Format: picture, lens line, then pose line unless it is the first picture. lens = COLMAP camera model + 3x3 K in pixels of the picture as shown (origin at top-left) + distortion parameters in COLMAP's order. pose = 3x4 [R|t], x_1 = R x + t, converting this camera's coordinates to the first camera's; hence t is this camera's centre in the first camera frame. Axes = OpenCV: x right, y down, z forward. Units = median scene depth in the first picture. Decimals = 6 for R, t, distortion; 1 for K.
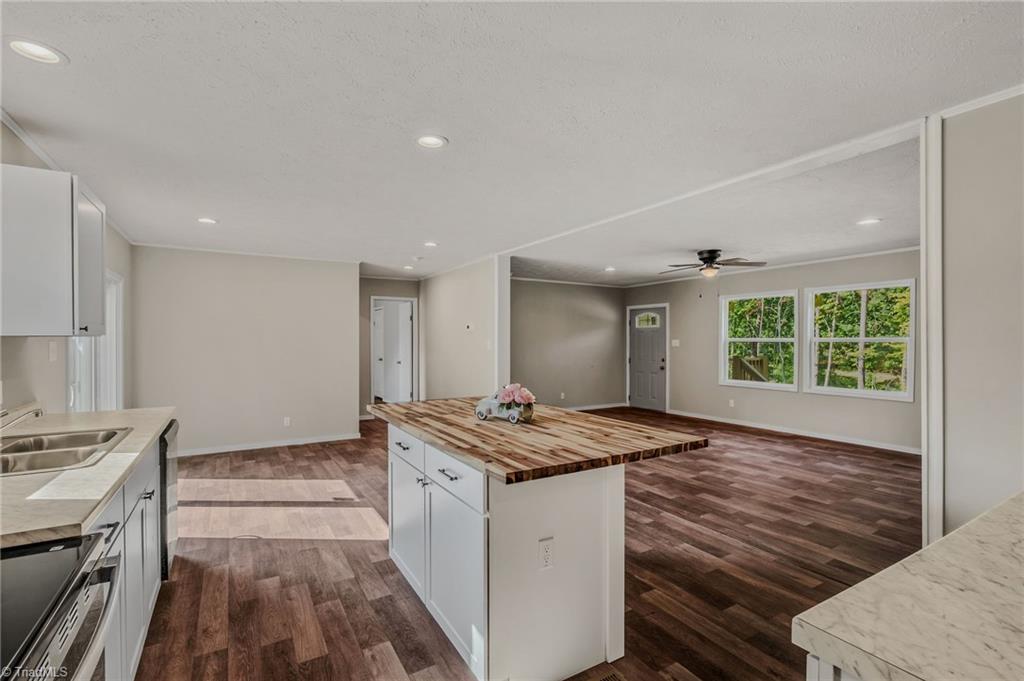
lens RADIAL K [[474.4, 0, 514.3], [0, 474.4, 344.2], [0, 0, 1]] dist [-0.005309, -0.000532]
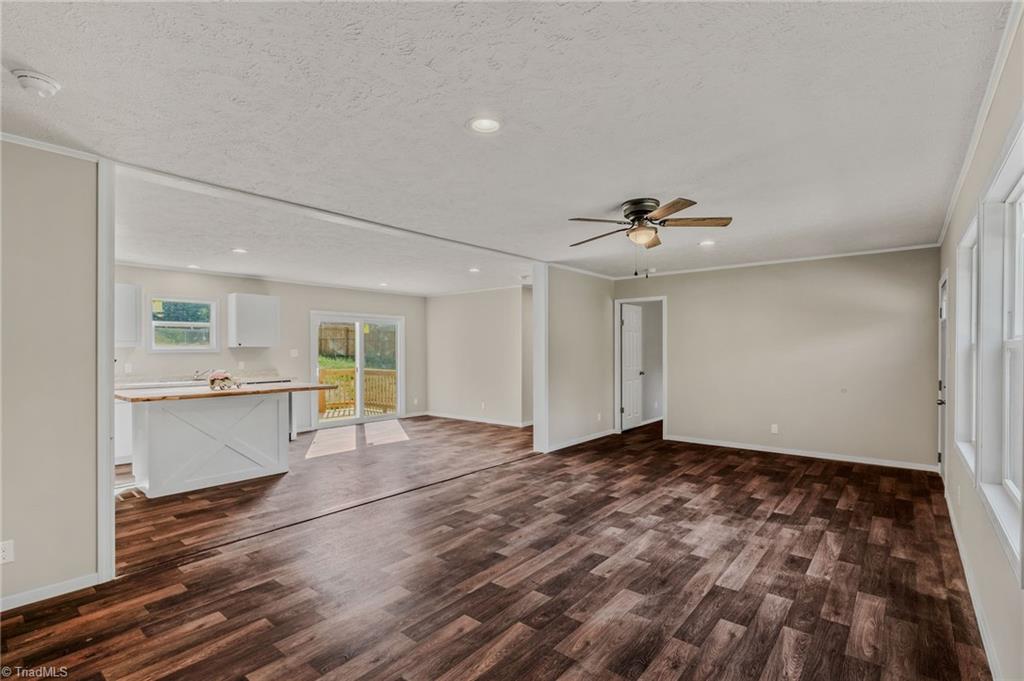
lens RADIAL K [[474.4, 0, 513.9], [0, 474.4, 347.6], [0, 0, 1]] dist [-0.005309, -0.000532]
pose [[0.330720, -0.007199, -0.943701, 1.589521], [-0.006468, 0.999930, -0.009894, 0.001379], [0.943707, 0.009376, 0.330650, 1.060676]]
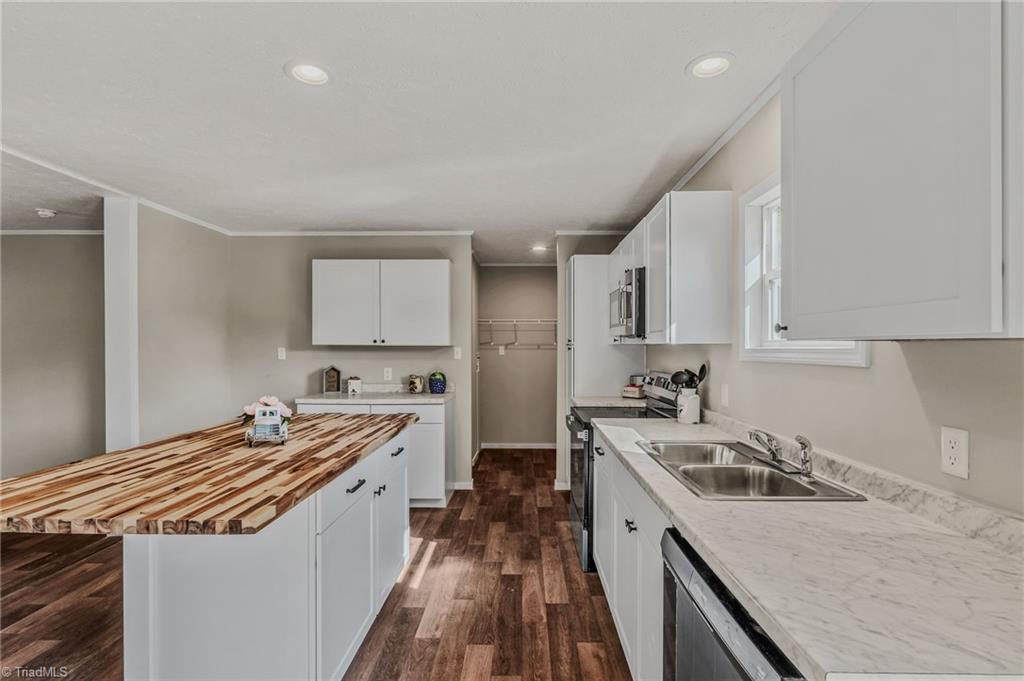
lens RADIAL K [[474.4, 0, 517.8], [0, 474.4, 352.1], [0, 0, 1]] dist [-0.005309, -0.000532]
pose [[-0.851769, -0.008055, 0.523856, -0.607763], [0.004252, 0.999743, 0.022286, -0.013256], [-0.523900, 0.021210, -0.851515, 1.069648]]
